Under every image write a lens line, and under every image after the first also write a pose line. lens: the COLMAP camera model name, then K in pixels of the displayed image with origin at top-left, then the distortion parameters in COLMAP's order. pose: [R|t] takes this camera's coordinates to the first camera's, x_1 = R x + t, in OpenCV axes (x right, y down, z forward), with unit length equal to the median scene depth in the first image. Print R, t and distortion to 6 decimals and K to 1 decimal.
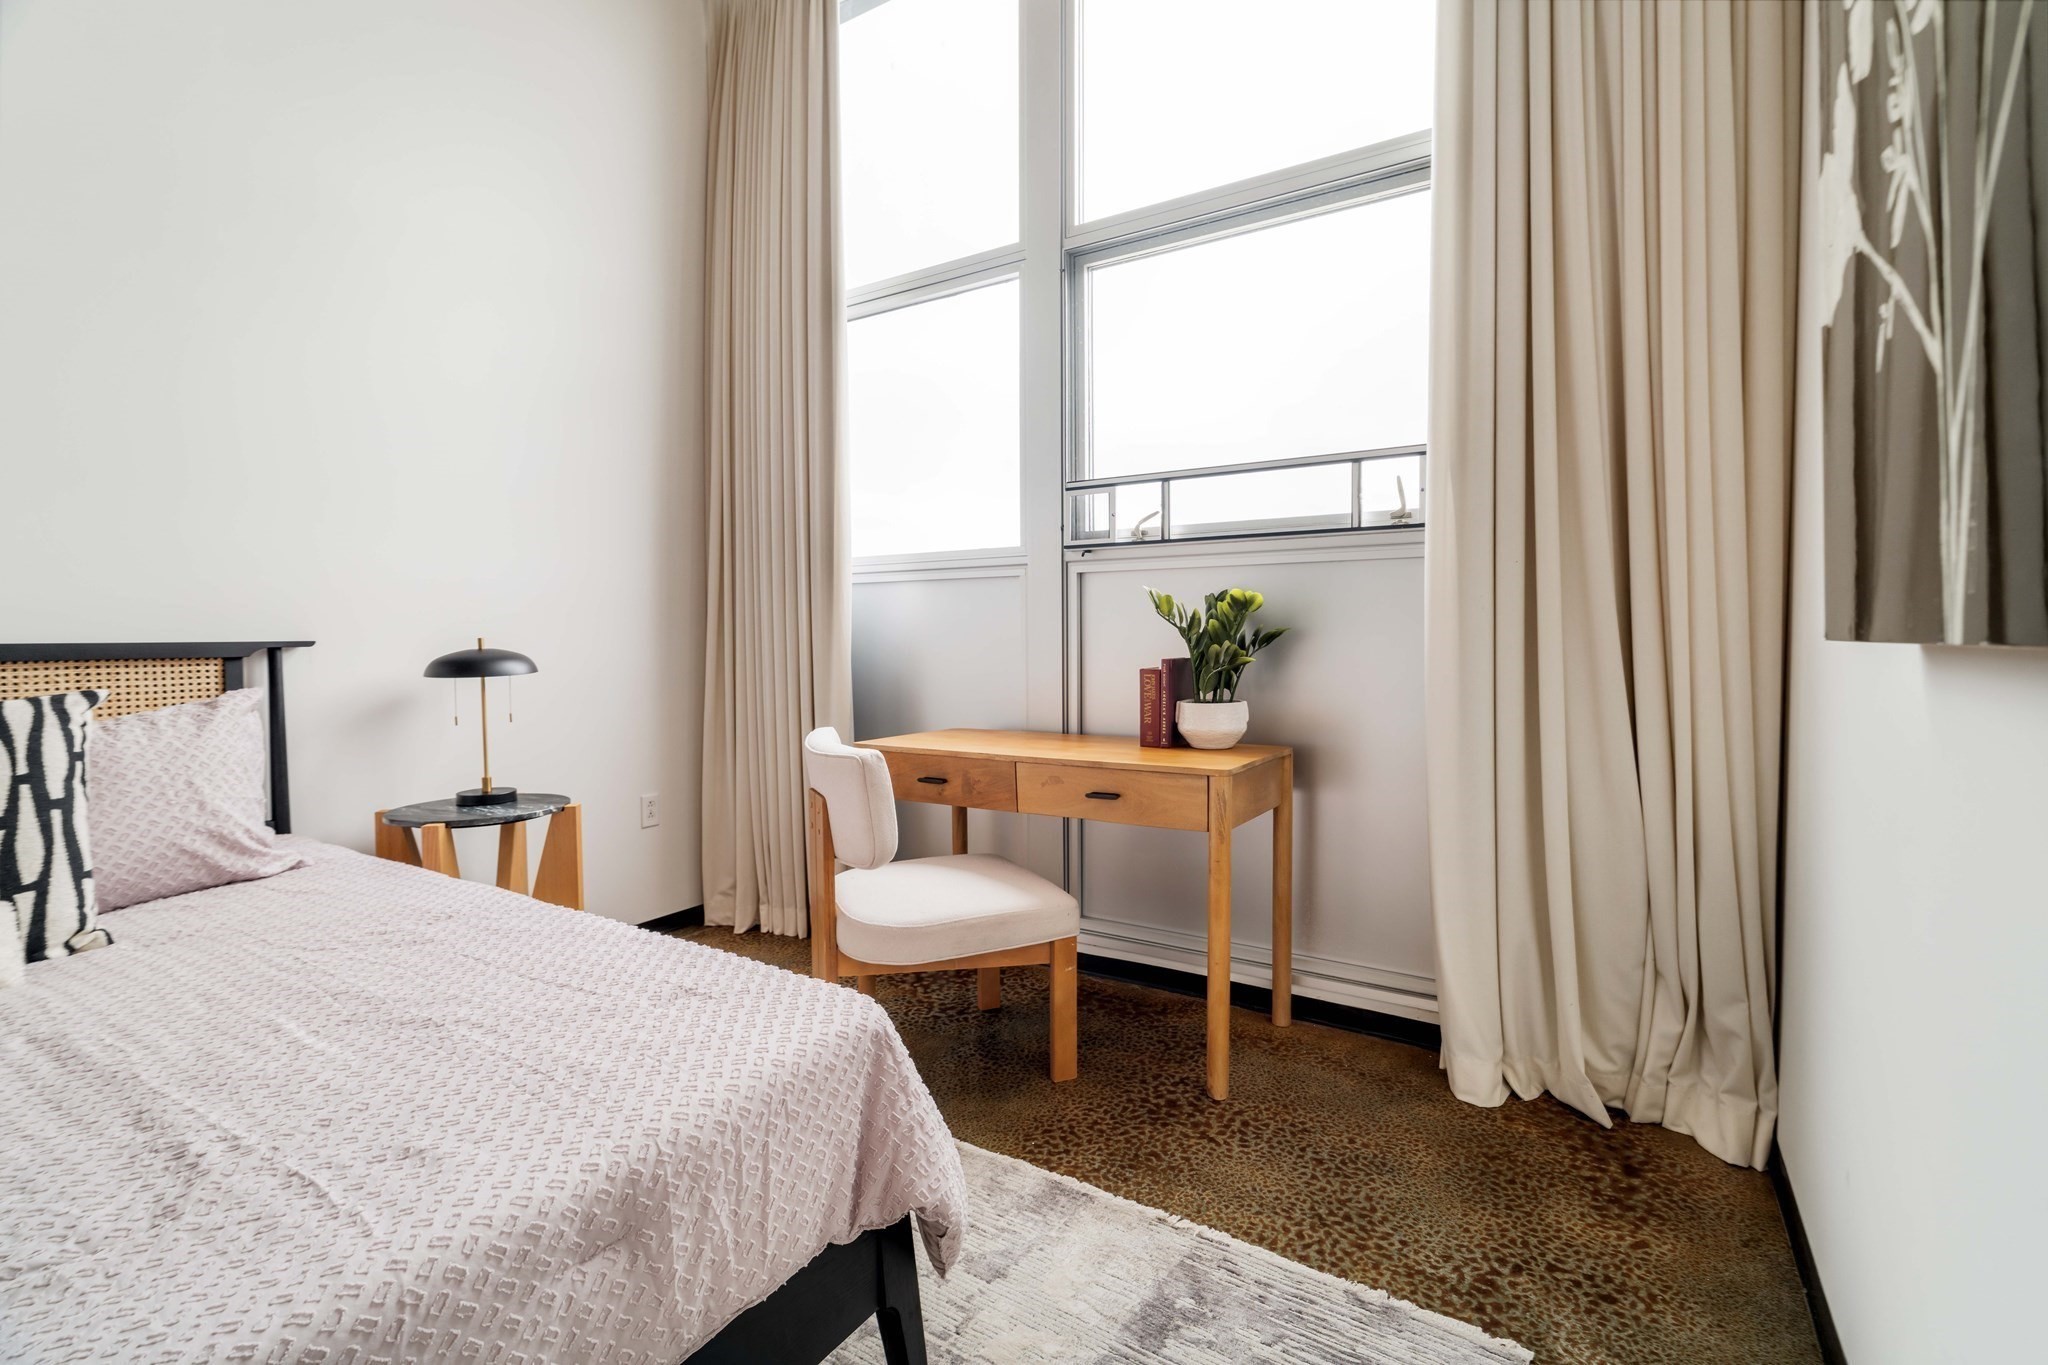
lens RADIAL K [[935.7, 0, 997.8], [0, 935.7, 666.2], [0, 0, 1]] dist [-0.009314, 0.002291]
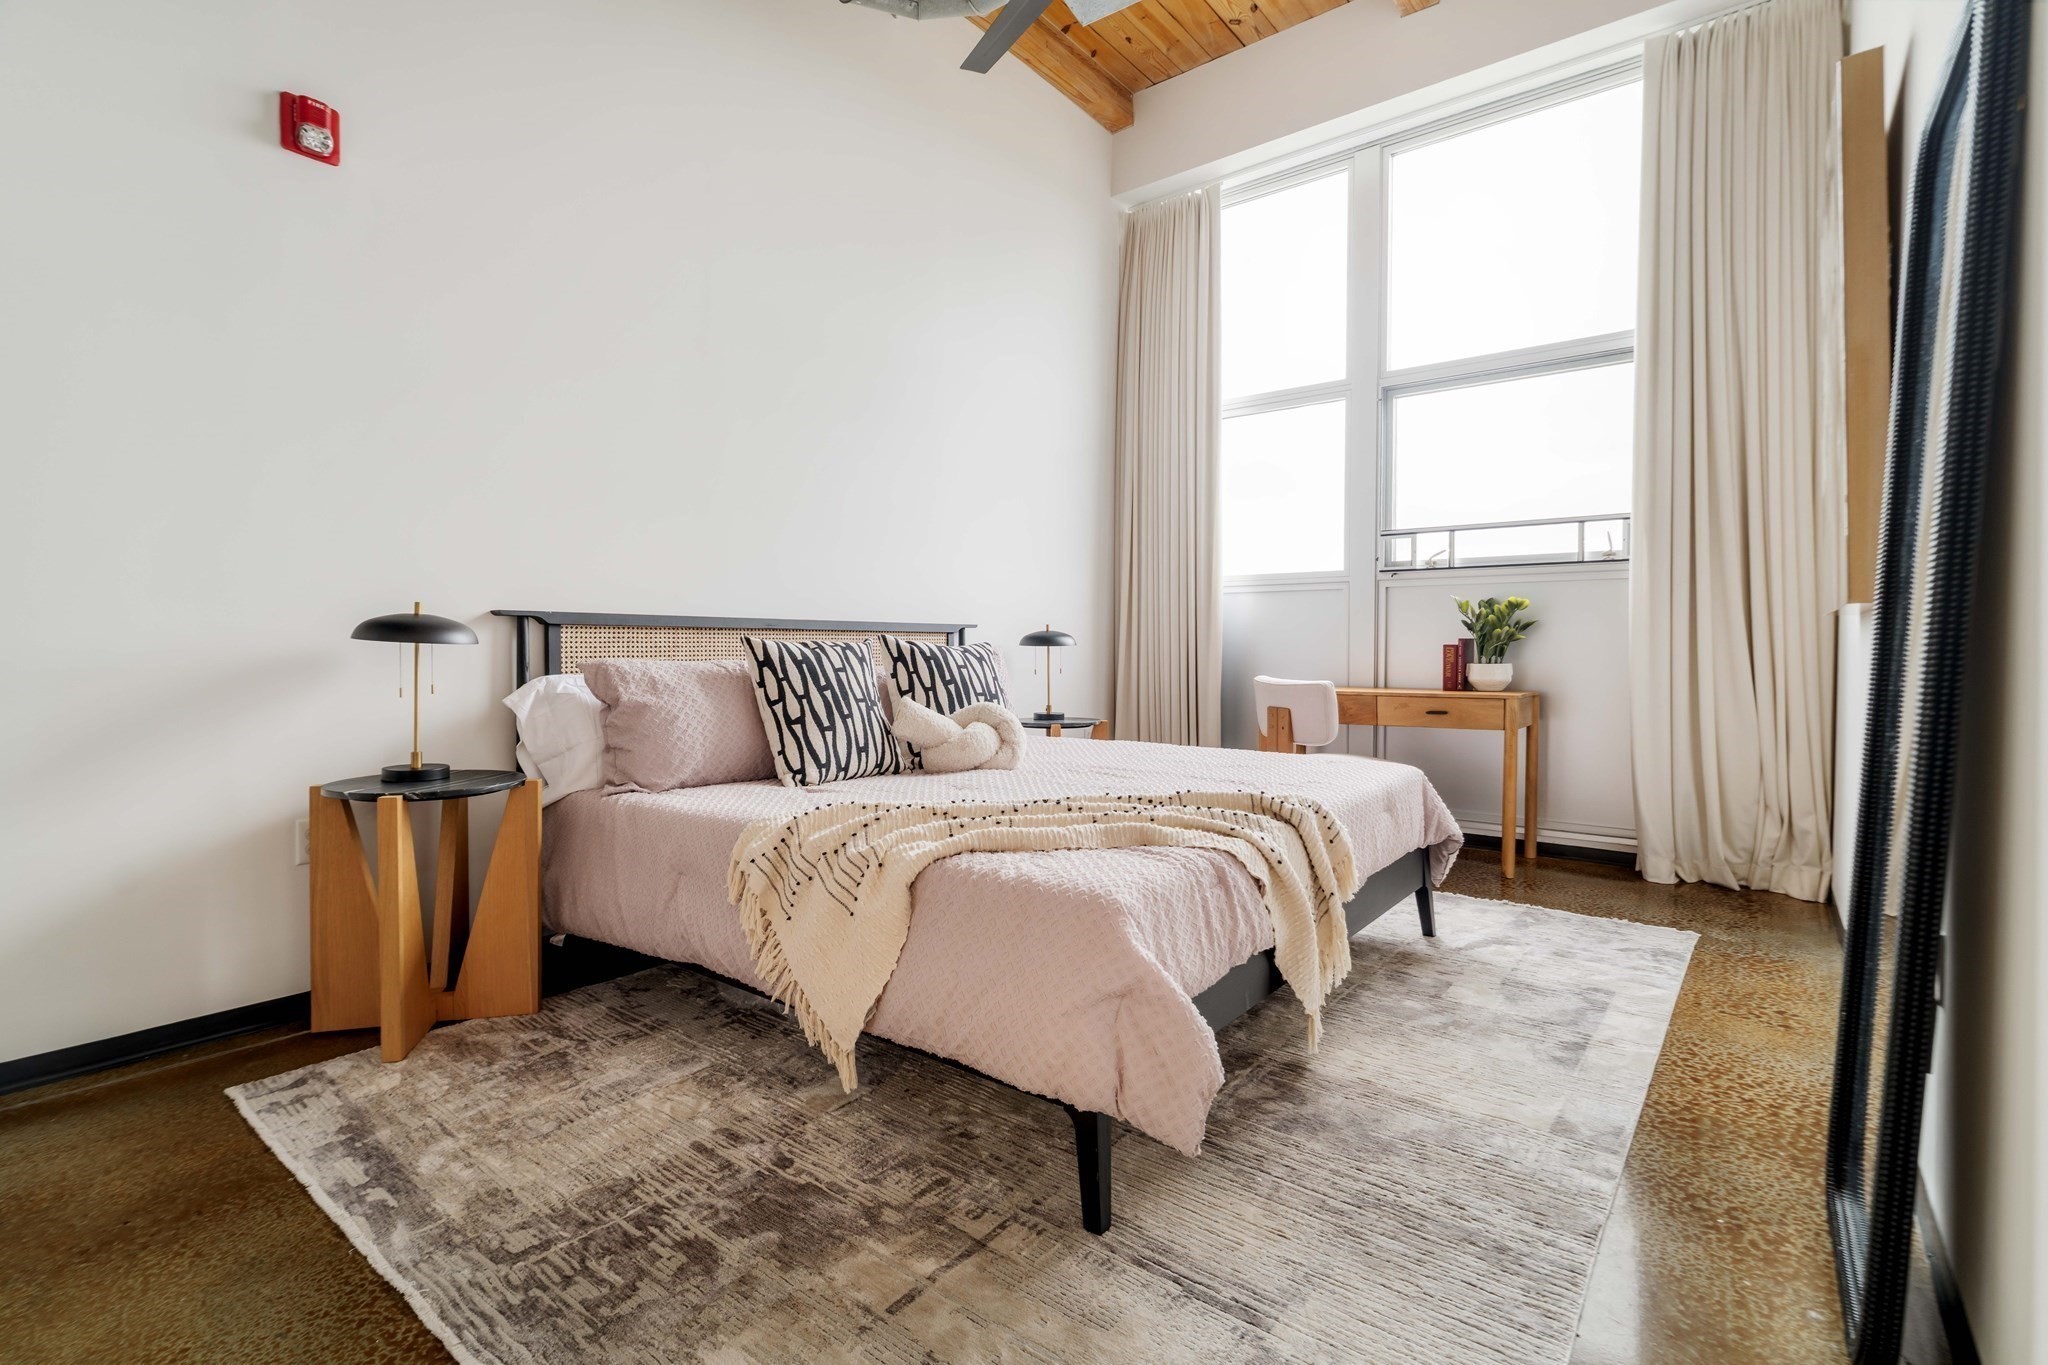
lens RADIAL K [[935.7, 0, 999.2], [0, 935.7, 677.6], [0, 0, 1]] dist [-0.009314, 0.002291]
pose [[0.995418, 0.009599, -0.095134, -0.482543], [-0.009607, 0.999954, 0.000379, 0.069048], [0.095133, 0.000536, 0.995464, -0.748204]]
